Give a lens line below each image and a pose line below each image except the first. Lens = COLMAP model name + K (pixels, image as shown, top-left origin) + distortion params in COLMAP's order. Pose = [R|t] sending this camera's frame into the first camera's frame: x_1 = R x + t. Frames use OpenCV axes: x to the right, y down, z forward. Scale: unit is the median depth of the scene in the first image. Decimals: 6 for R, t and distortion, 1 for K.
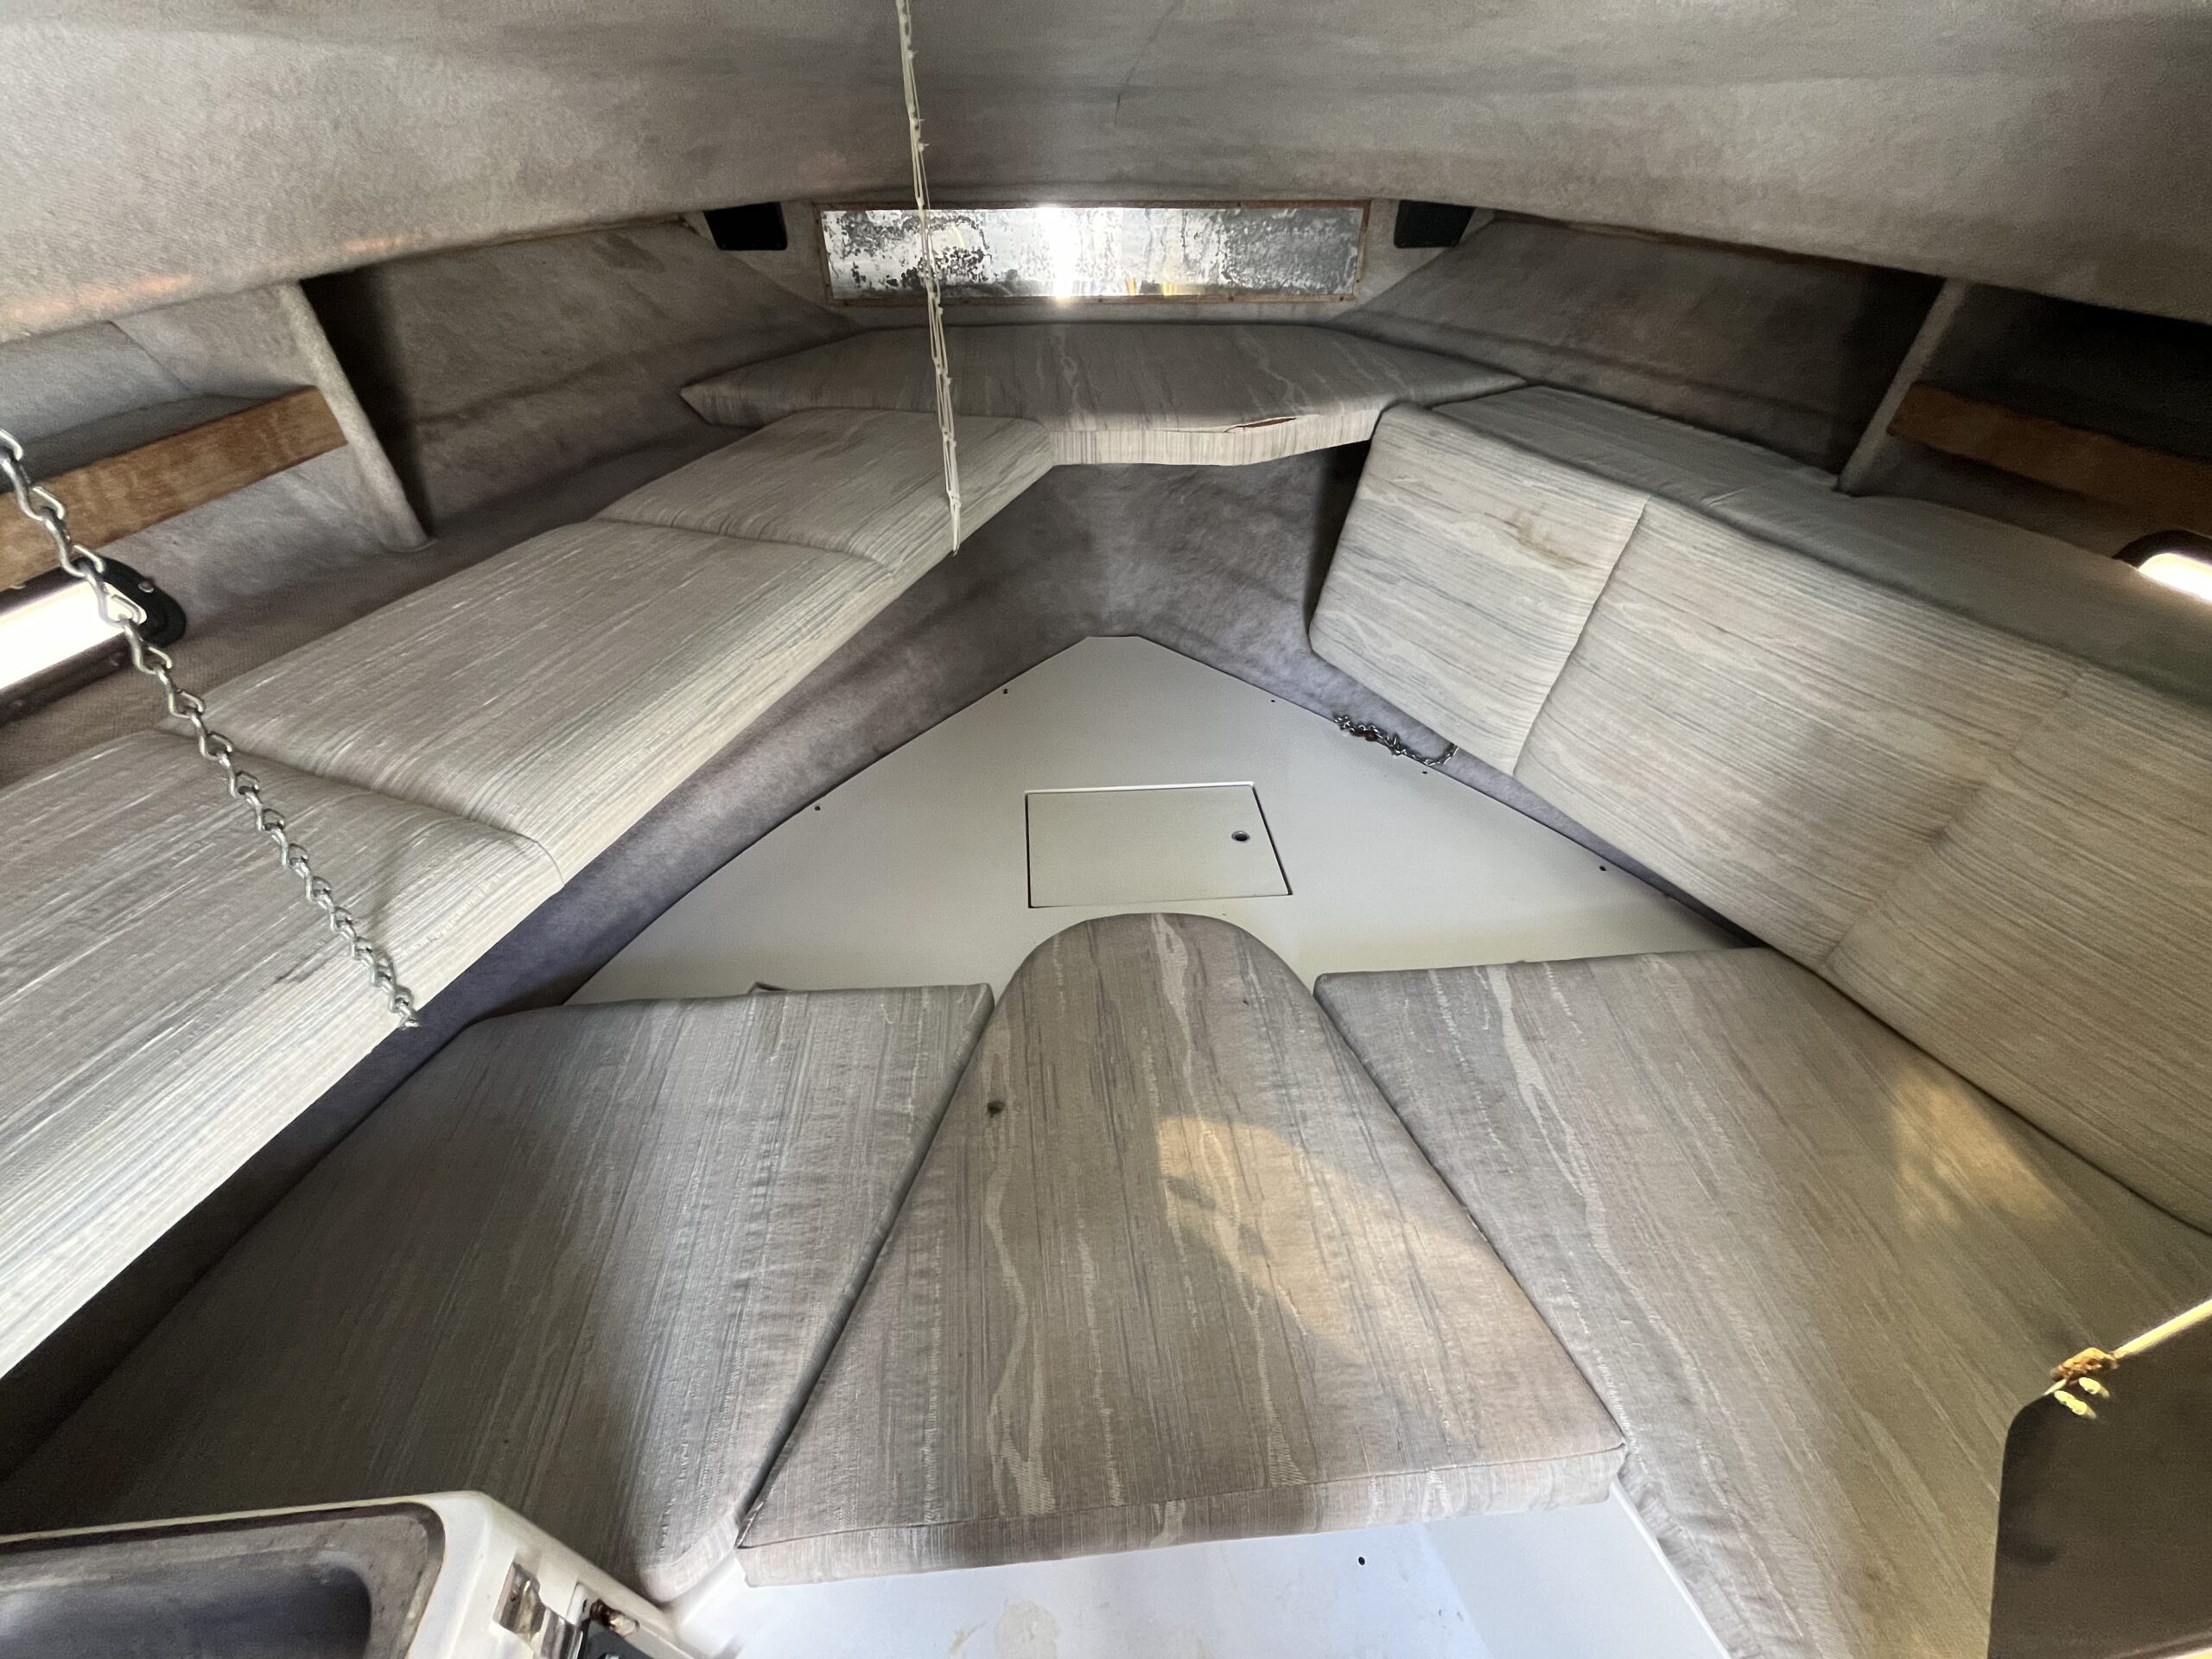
lens RADIAL K [[900.3, 0, 1101.9], [0, 900.3, 829.9], [0, 0, 1]] dist [-0.002768, 0.000282]
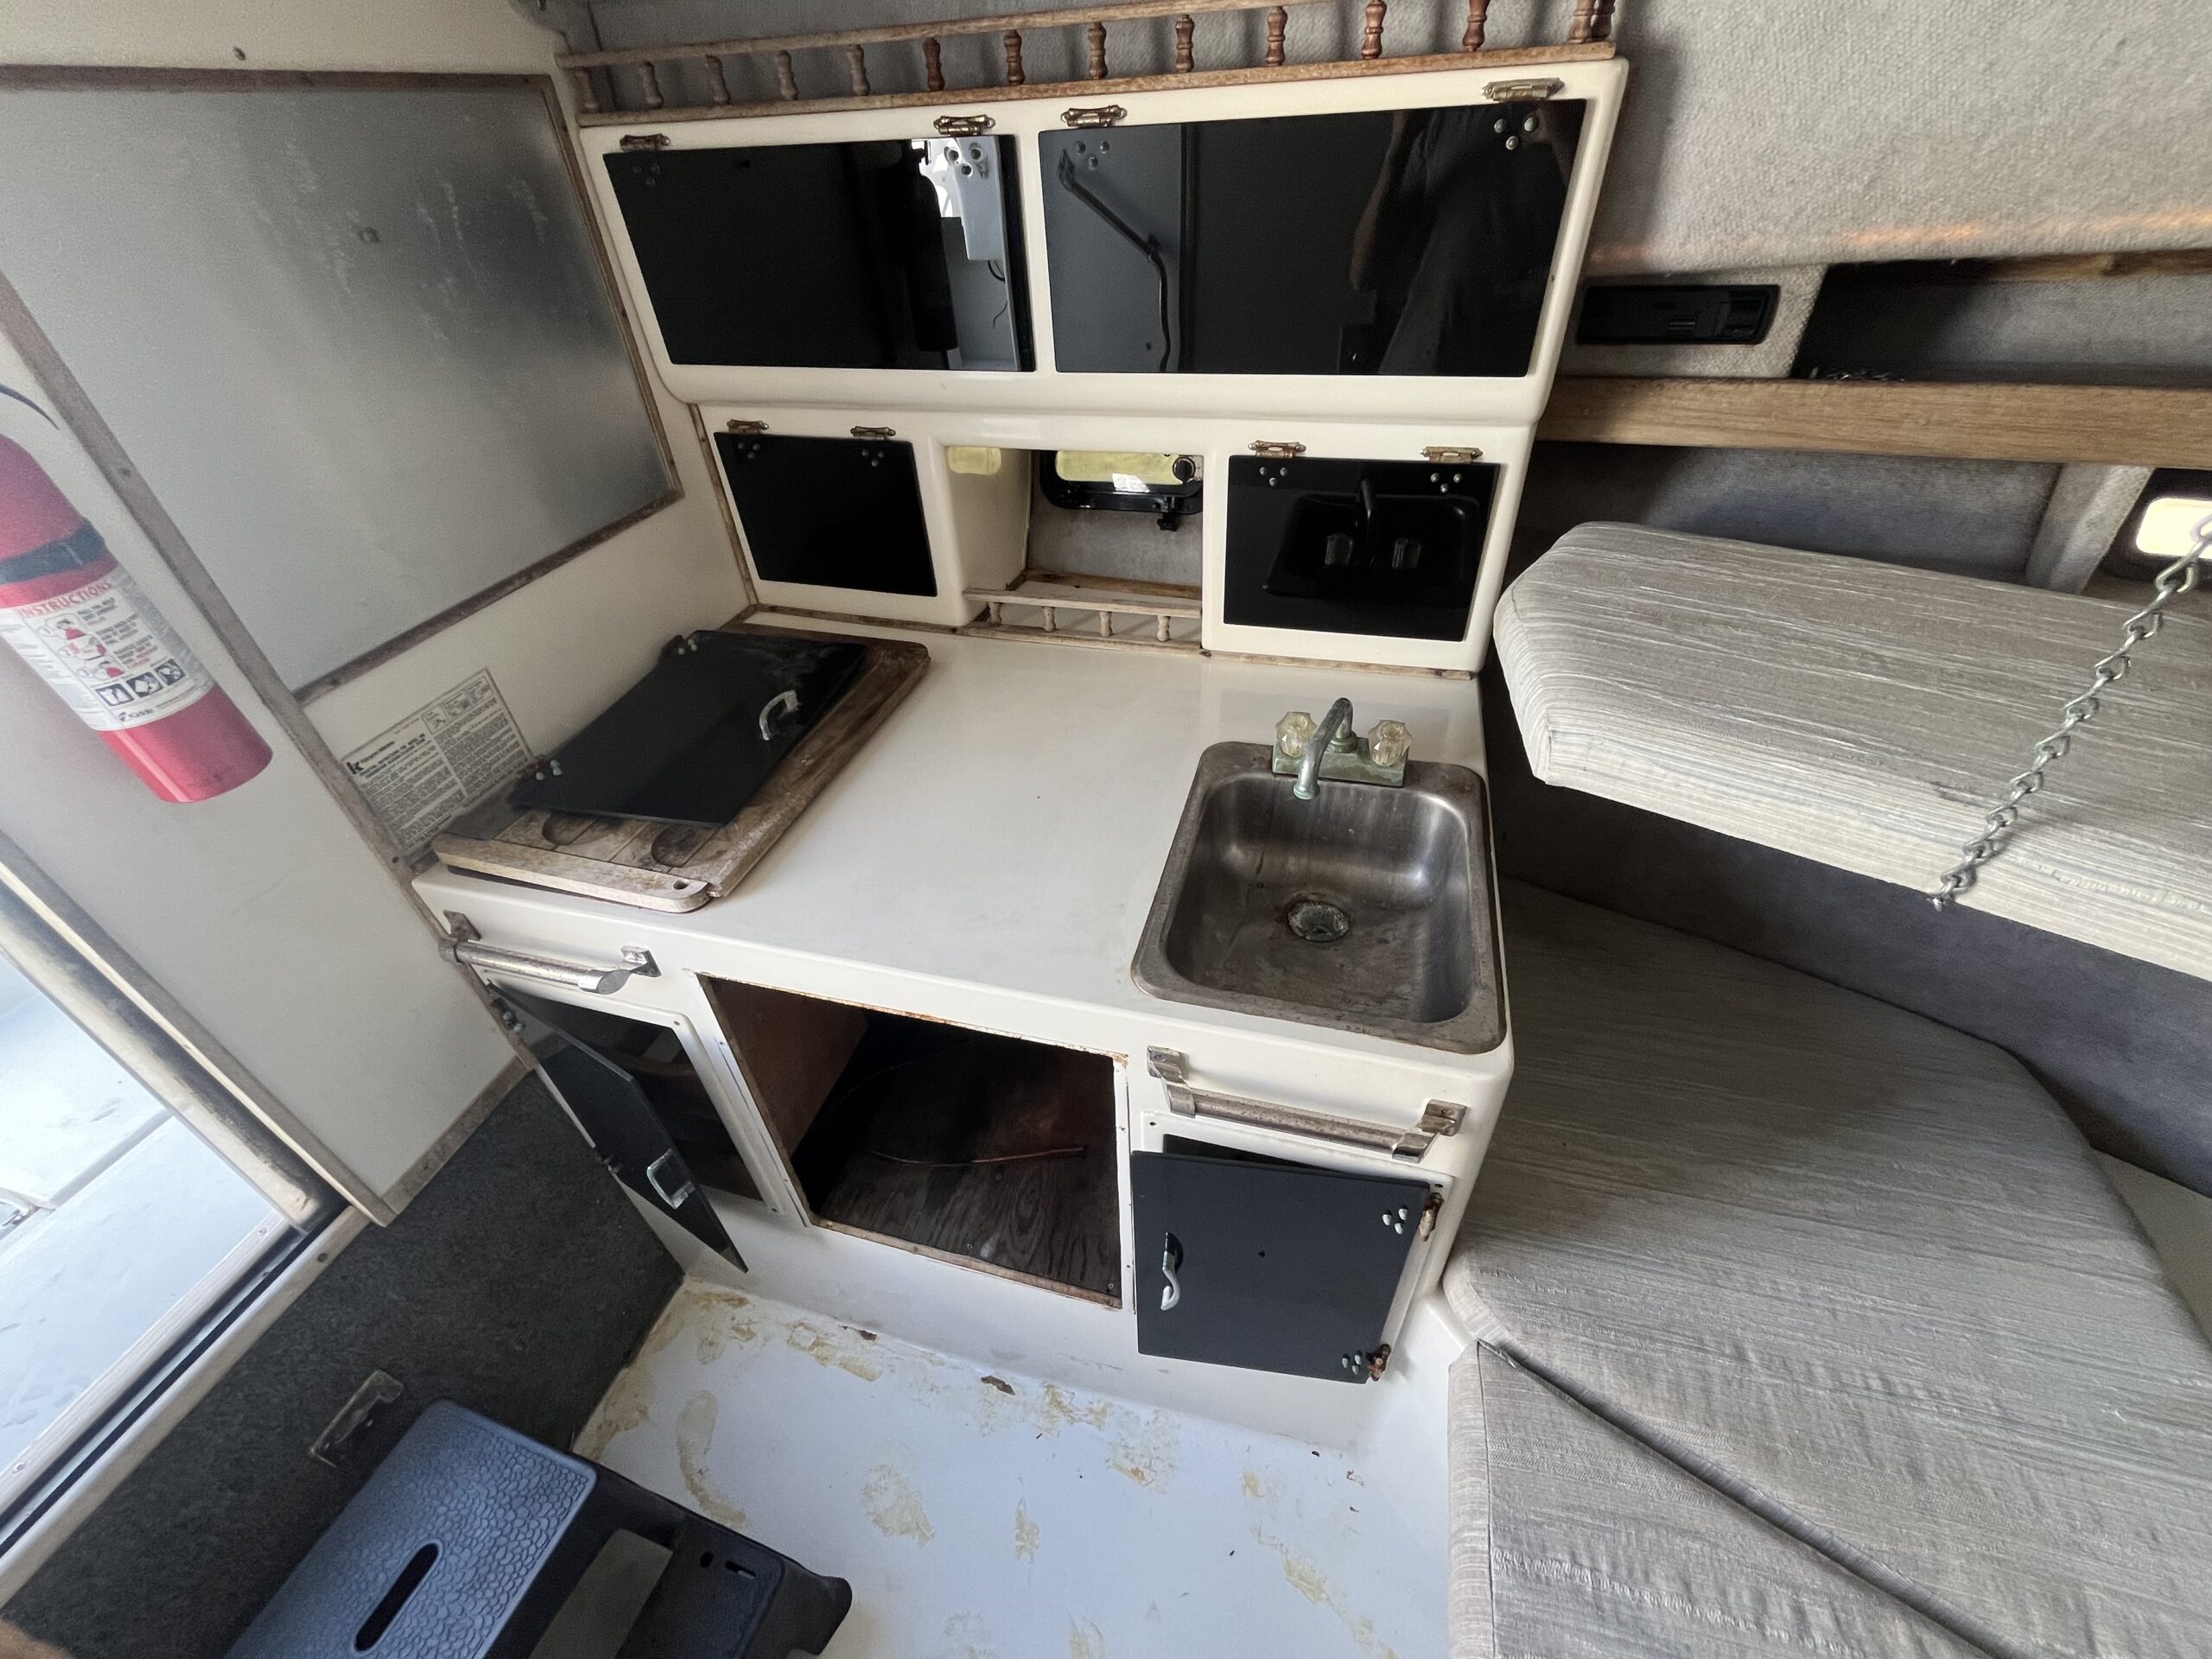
lens RADIAL K [[900.3, 0, 1101.9], [0, 900.3, 829.9], [0, 0, 1]] dist [-0.002768, 0.000282]
pose [[-0.352260, 0.587944, -0.728172, 0.109161], [-0.554959, 0.495282, 0.668369, 0.014894], [0.753614, 0.639545, 0.151817, 0.063140]]
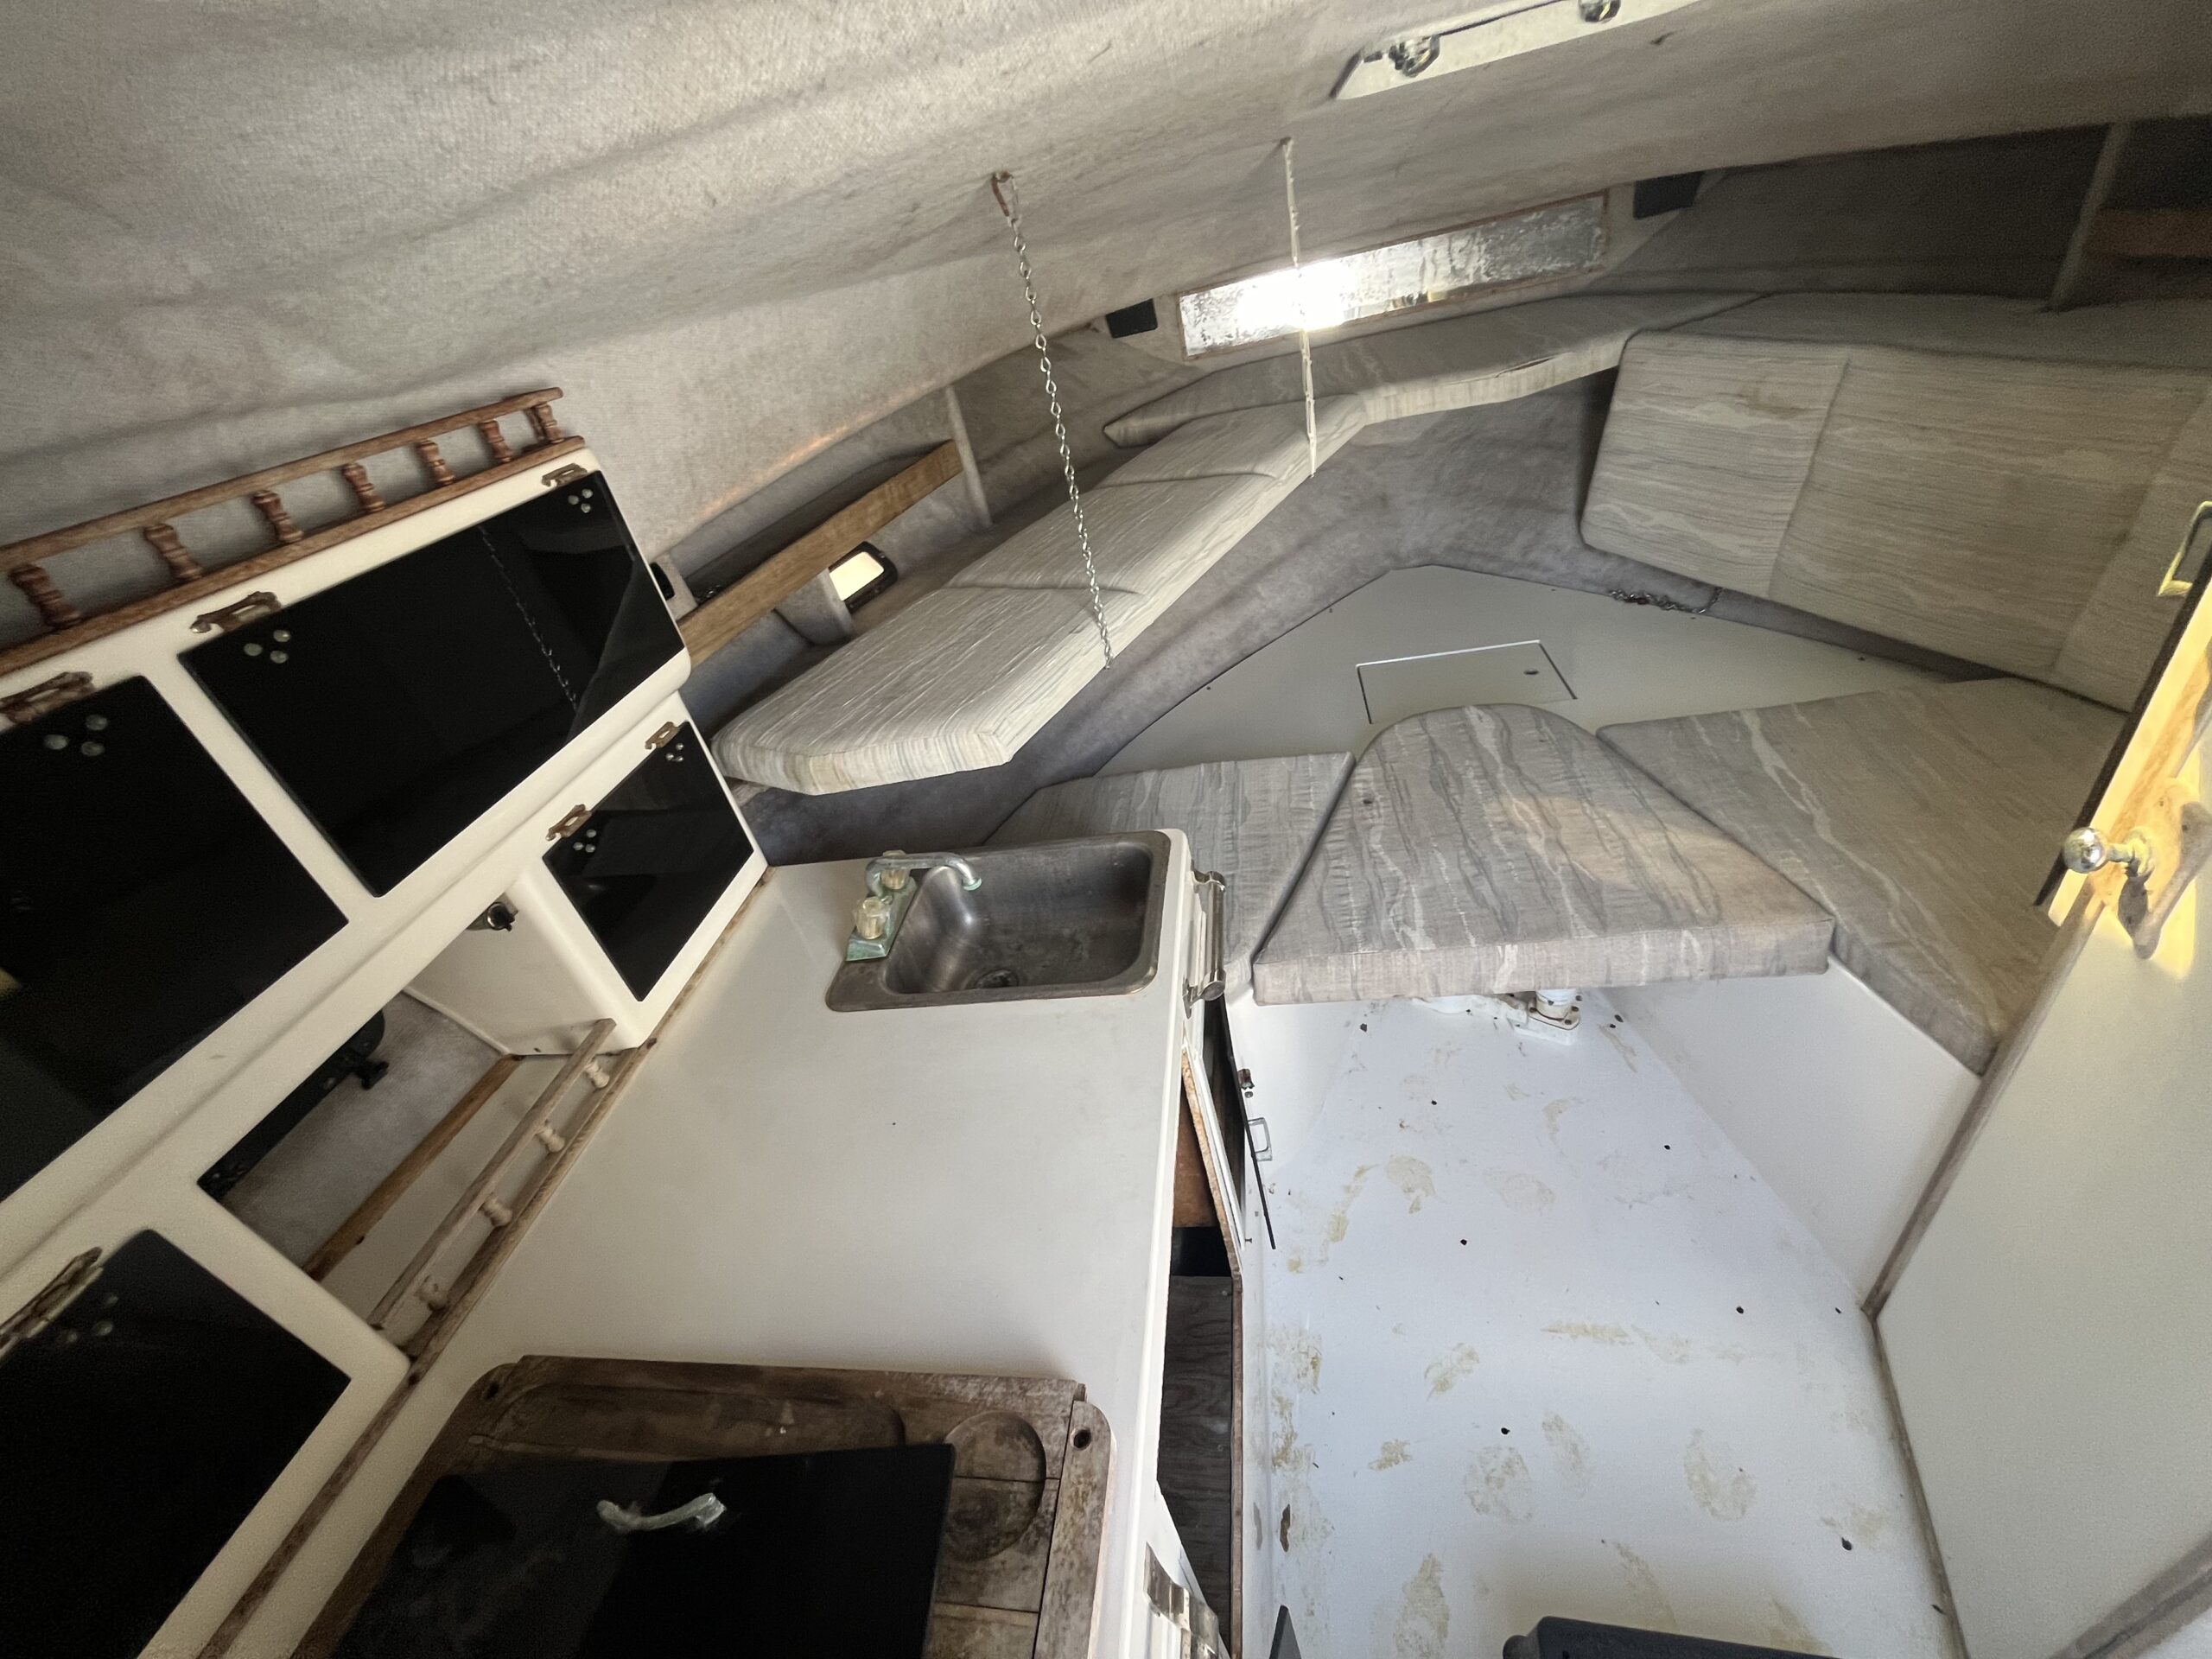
lens RADIAL K [[900.3, 0, 1101.9], [0, 900.3, 829.9], [0, 0, 1]] dist [-0.002768, 0.000282]
pose [[0.953933, -0.058572, -0.294245, -0.089819], [0.037676, 0.996381, -0.076194, 0.400278], [0.297643, 0.061598, 0.952688, -0.538086]]
